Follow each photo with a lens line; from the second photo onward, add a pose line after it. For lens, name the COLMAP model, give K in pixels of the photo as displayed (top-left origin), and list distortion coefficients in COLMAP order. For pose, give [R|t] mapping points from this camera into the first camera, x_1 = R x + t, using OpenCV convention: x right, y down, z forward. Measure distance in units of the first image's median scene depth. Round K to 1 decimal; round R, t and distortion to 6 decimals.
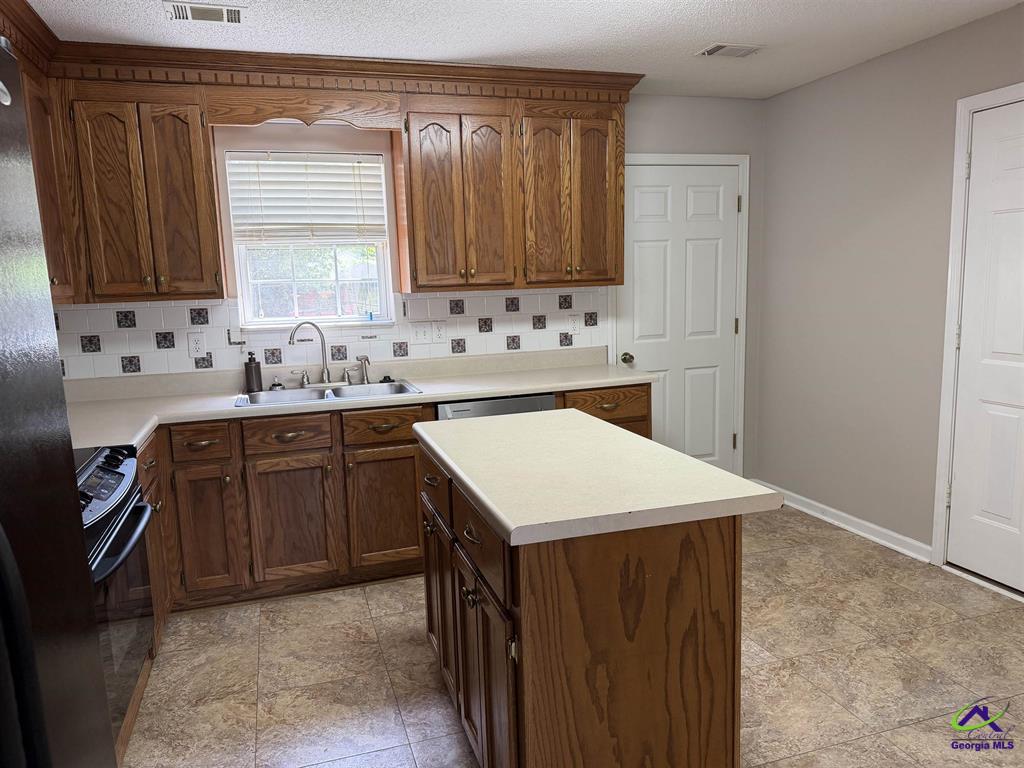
lens RADIAL K [[729.7, 0, 508.7], [0, 729.7, 373.2], [0, 0, 1]] dist [0.131410, -0.214172]
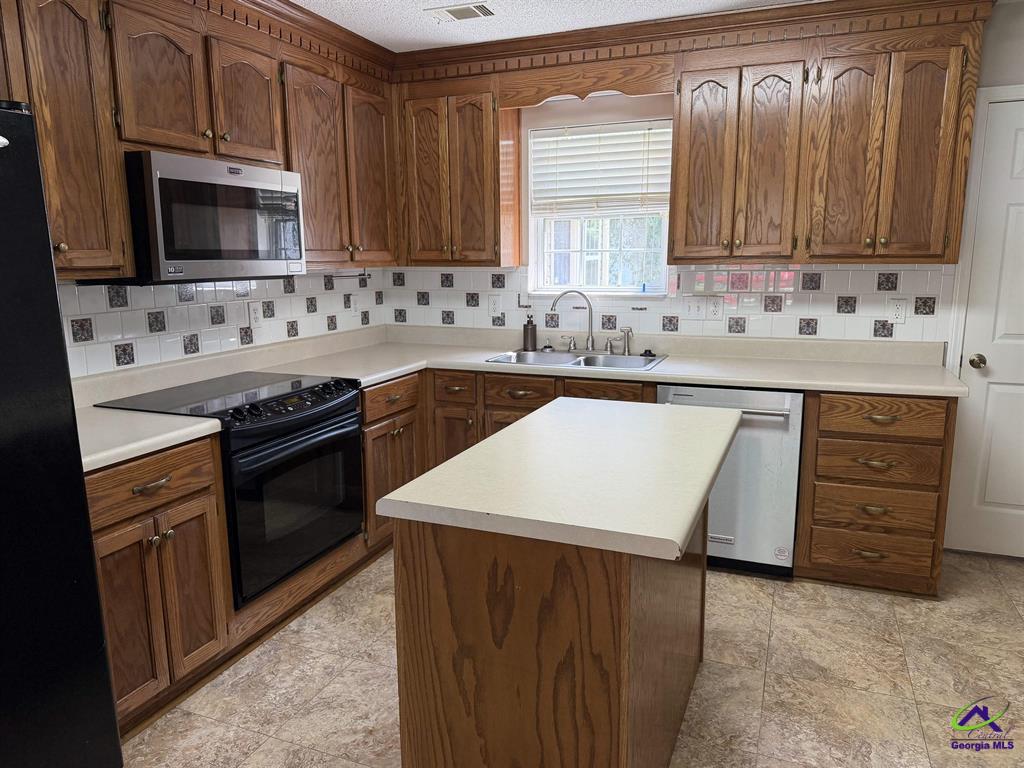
lens RADIAL K [[721.7, 0, 507.2], [0, 721.7, 384.8], [0, 0, 1]] dist [0.077876, -0.124673]
pose [[0.768957, 0.137118, -0.624423, 0.318514], [-0.097982, 0.990466, 0.096835, -0.026625], [0.631748, -0.013279, 0.775060, 0.135020]]
